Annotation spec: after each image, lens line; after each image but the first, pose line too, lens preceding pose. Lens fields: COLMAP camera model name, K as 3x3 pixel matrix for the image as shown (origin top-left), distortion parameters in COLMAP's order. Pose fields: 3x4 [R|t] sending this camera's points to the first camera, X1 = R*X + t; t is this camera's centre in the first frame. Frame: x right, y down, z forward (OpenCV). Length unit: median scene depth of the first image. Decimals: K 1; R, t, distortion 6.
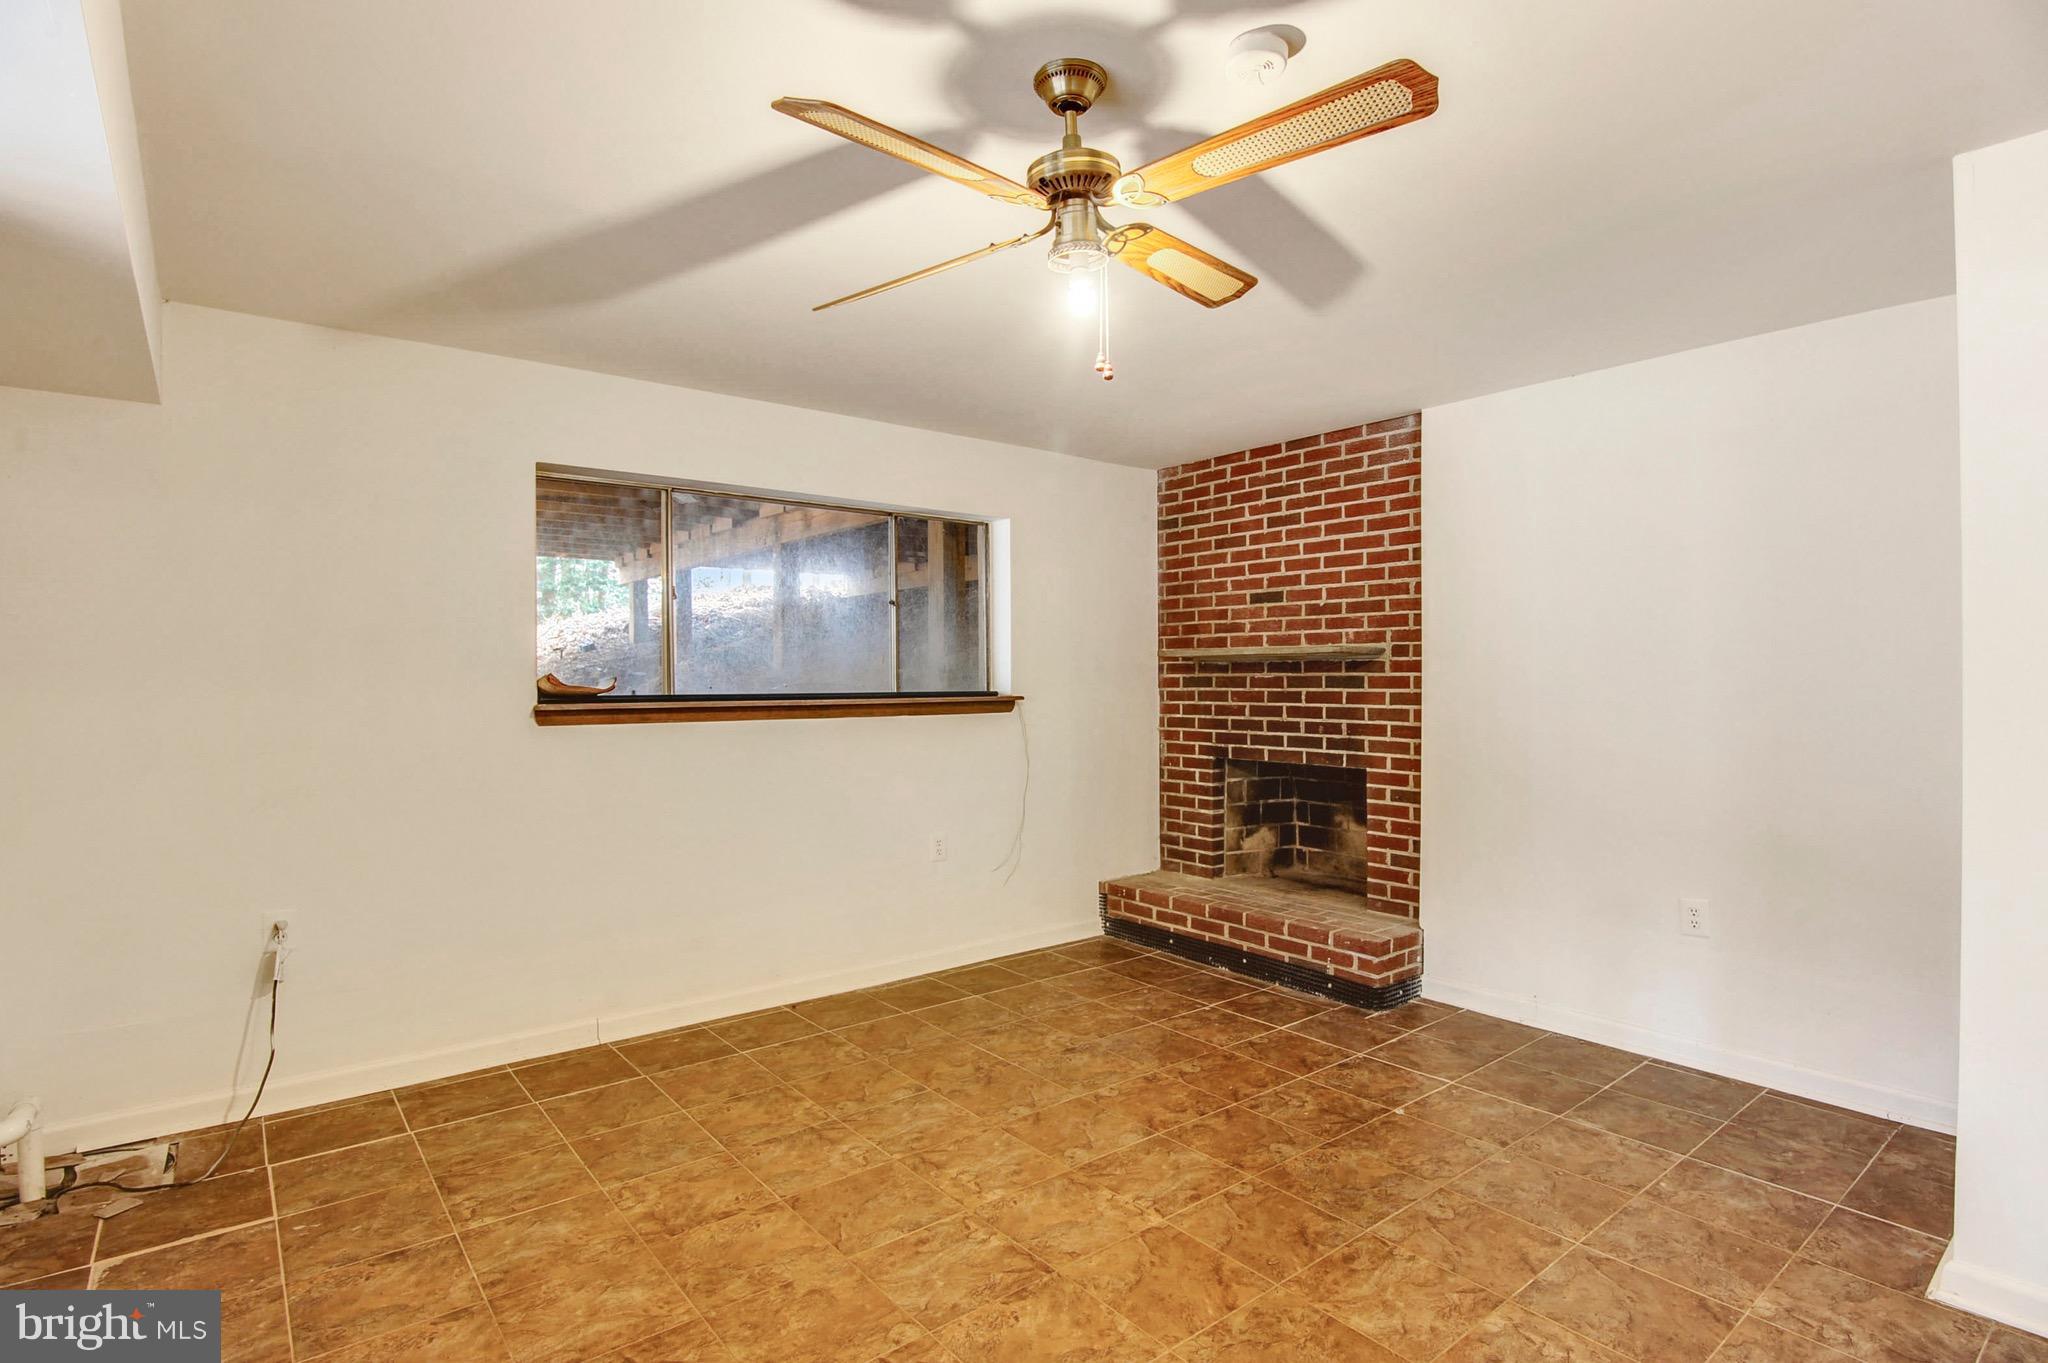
lens RADIAL K [[1013.8, 0, 1013.0], [0, 1013.8, 663.9], [0, 0, 1]] dist [0.003797, -0.000059]
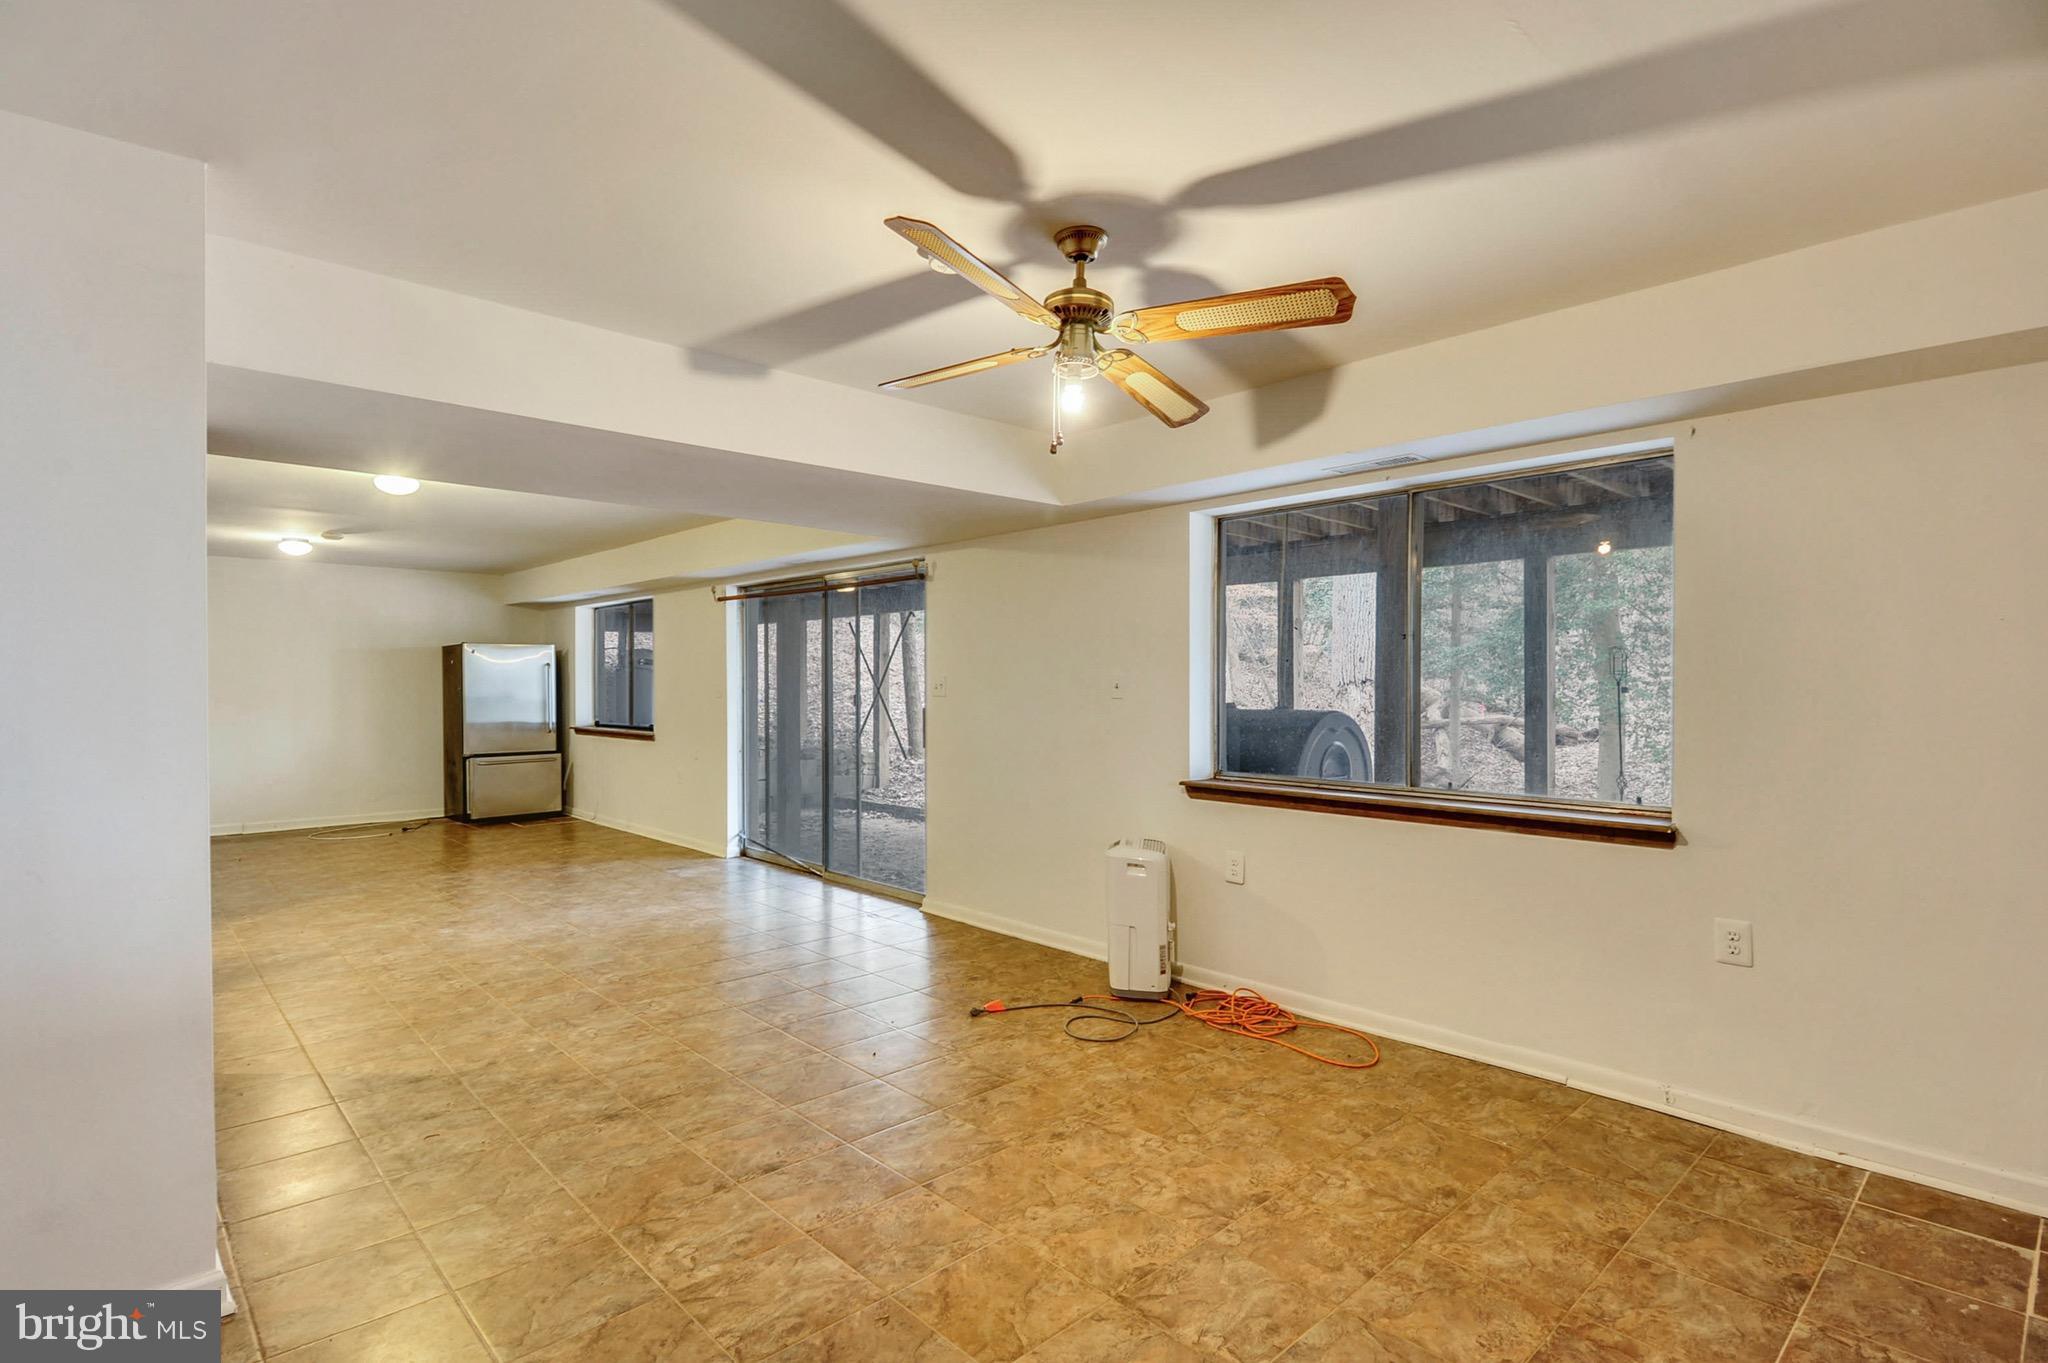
lens RADIAL K [[1013.8, 0, 1013.0], [0, 1013.8, 663.9], [0, 0, 1]] dist [0.003797, -0.000059]
pose [[-0.996883, 0.000422, -0.078895, 0.219265], [0.002644, 0.999603, -0.028059, 0.021458], [0.078852, -0.028180, -0.996488, 2.026688]]
